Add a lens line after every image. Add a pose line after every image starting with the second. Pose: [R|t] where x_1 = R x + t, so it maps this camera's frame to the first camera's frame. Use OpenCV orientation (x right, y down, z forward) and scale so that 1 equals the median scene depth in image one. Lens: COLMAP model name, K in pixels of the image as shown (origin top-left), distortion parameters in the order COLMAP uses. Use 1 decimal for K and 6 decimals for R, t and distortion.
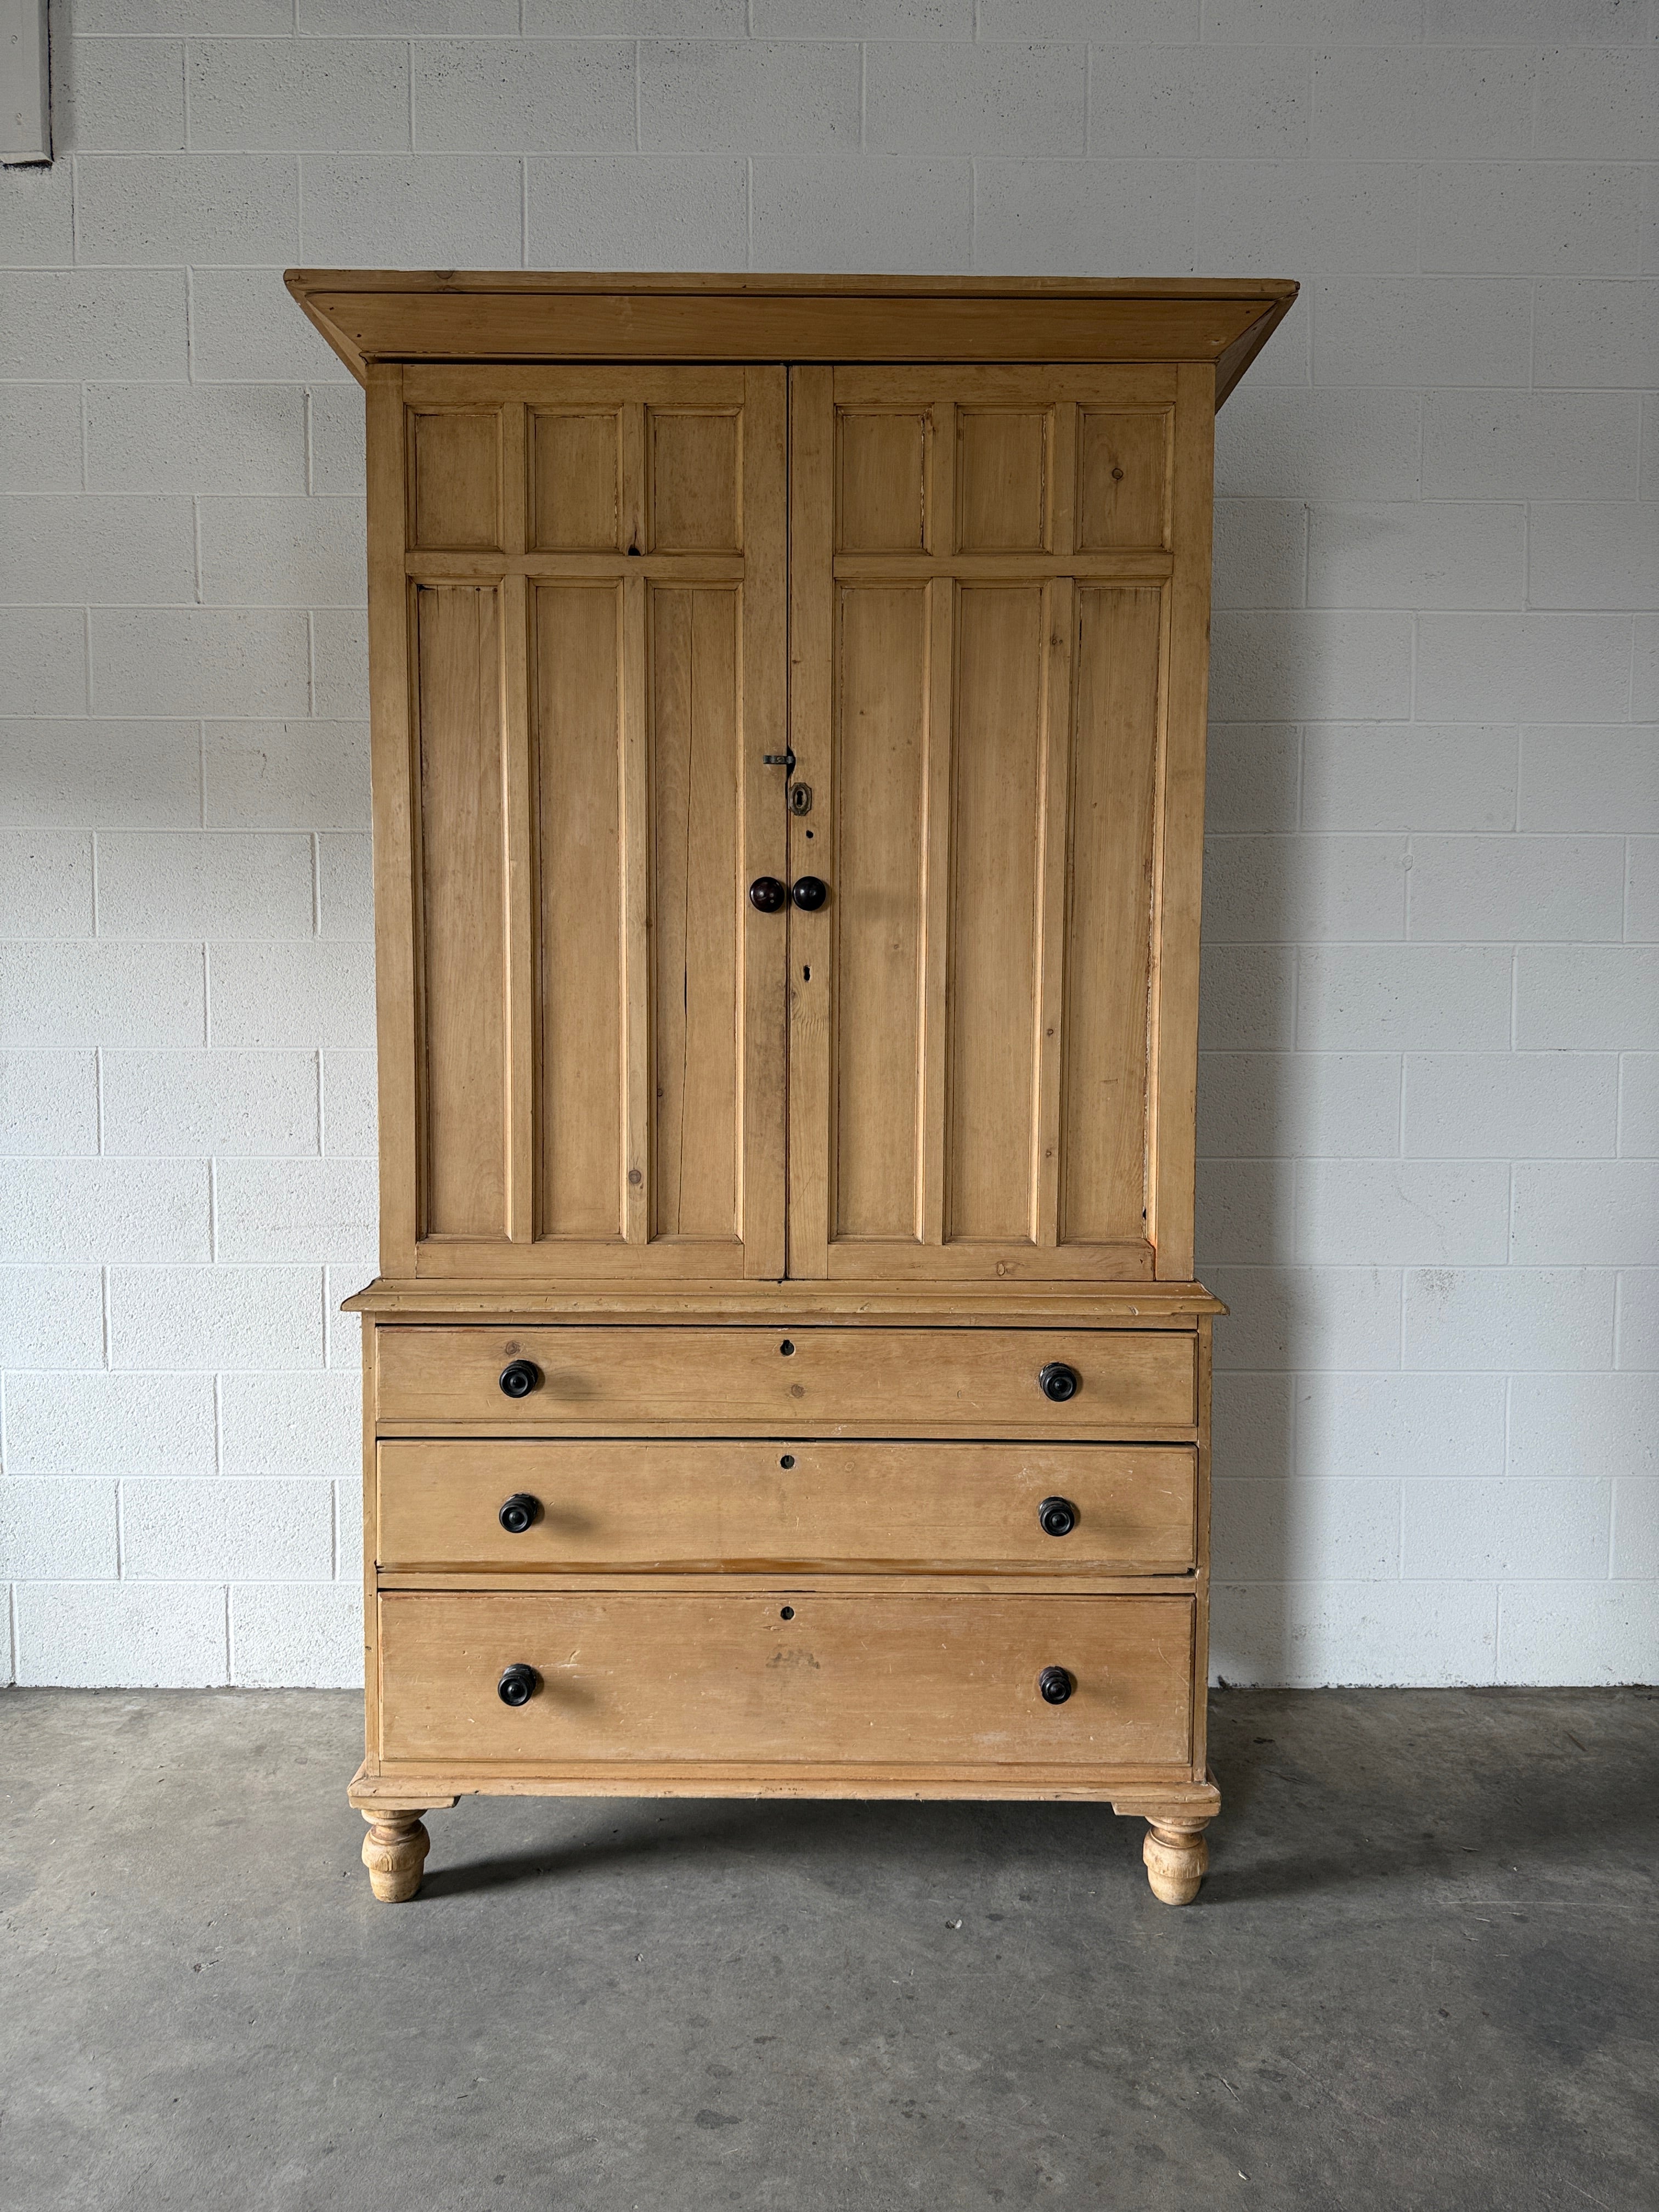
lens RADIAL K [[1570.9, 0, 823.7], [0, 1570.9, 1119.3], [0, 0, 1]] dist [0.059260, -0.083249]
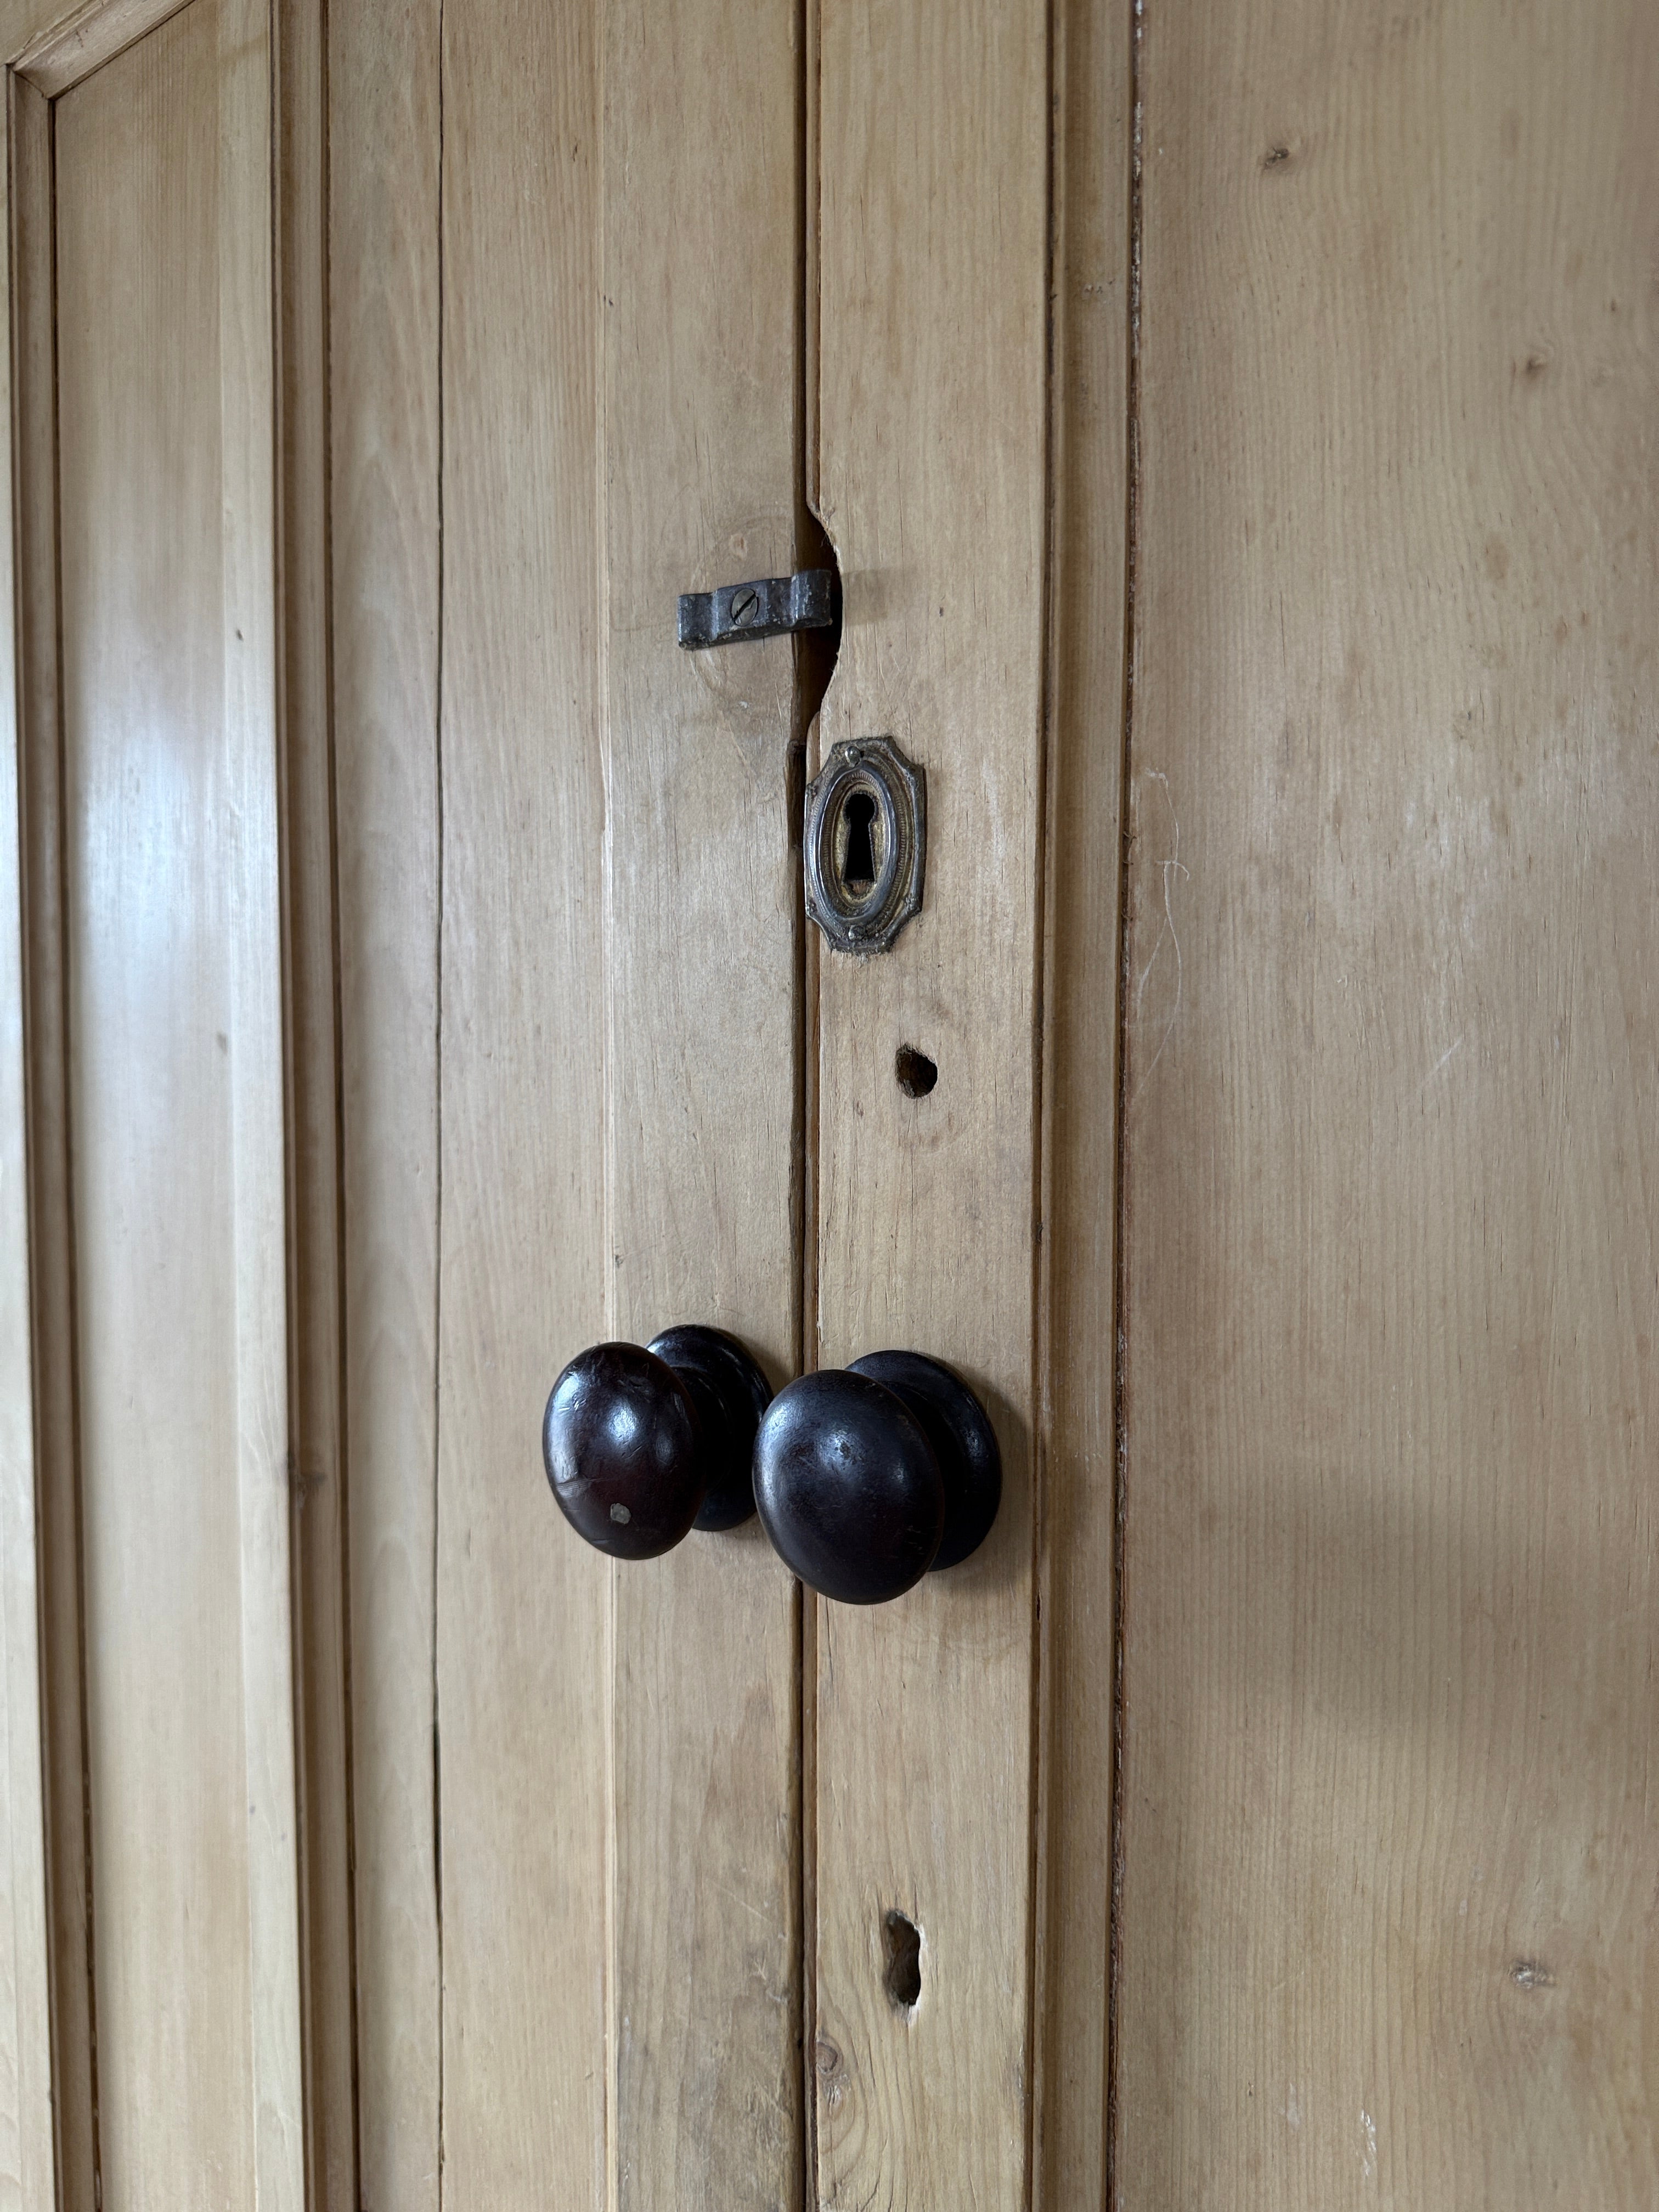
lens RADIAL K [[1570.9, 0, 821.8], [0, 1570.9, 1119.2], [0, 0, 1]] dist [0.059260, -0.083249]
pose [[0.797315, 0.036866, -0.602436, 0.074208], [-0.042636, 0.999080, 0.004711, -0.175637], [0.602055, 0.021929, 0.798153, 0.863508]]
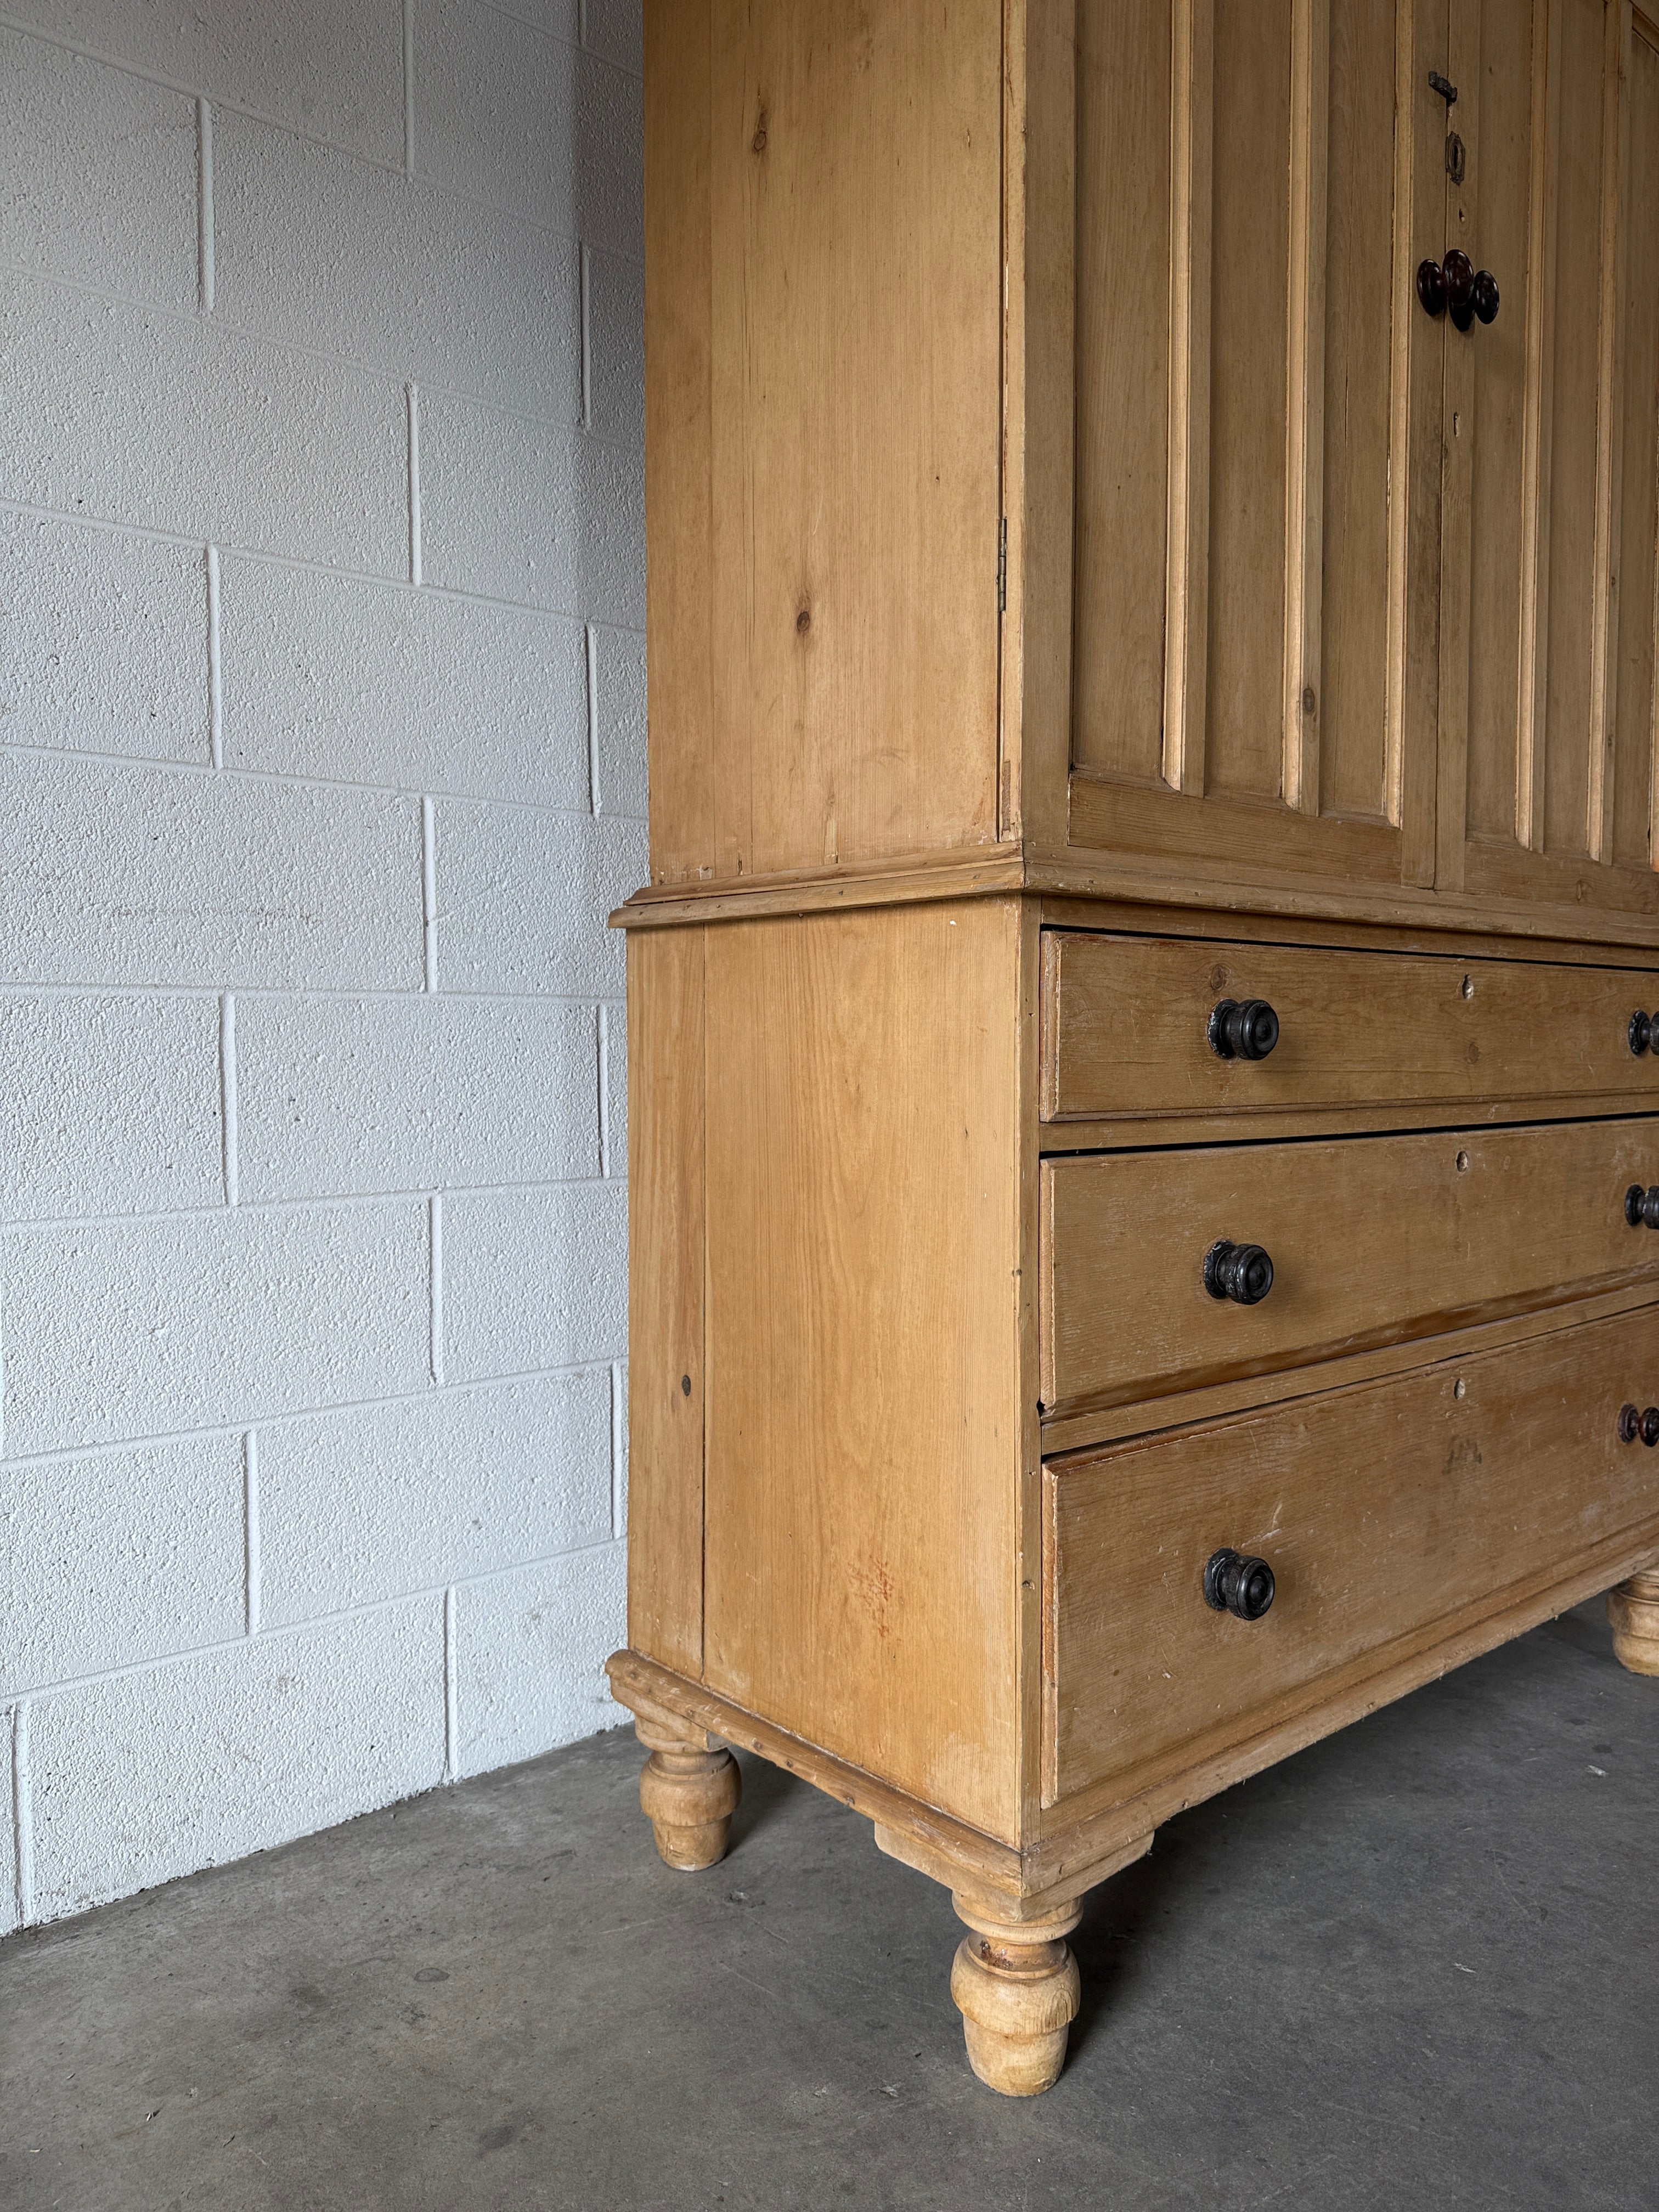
lens RADIAL K [[1570.9, 0, 825.3], [0, 1570.9, 1123.3], [0, 0, 1]] dist [0.059260, -0.083249]
pose [[0.747633, -0.037751, 0.663038, -0.669024], [0.052366, 0.998626, -0.002188, 0.190338], [-0.662044, 0.036356, 0.748582, 0.678885]]
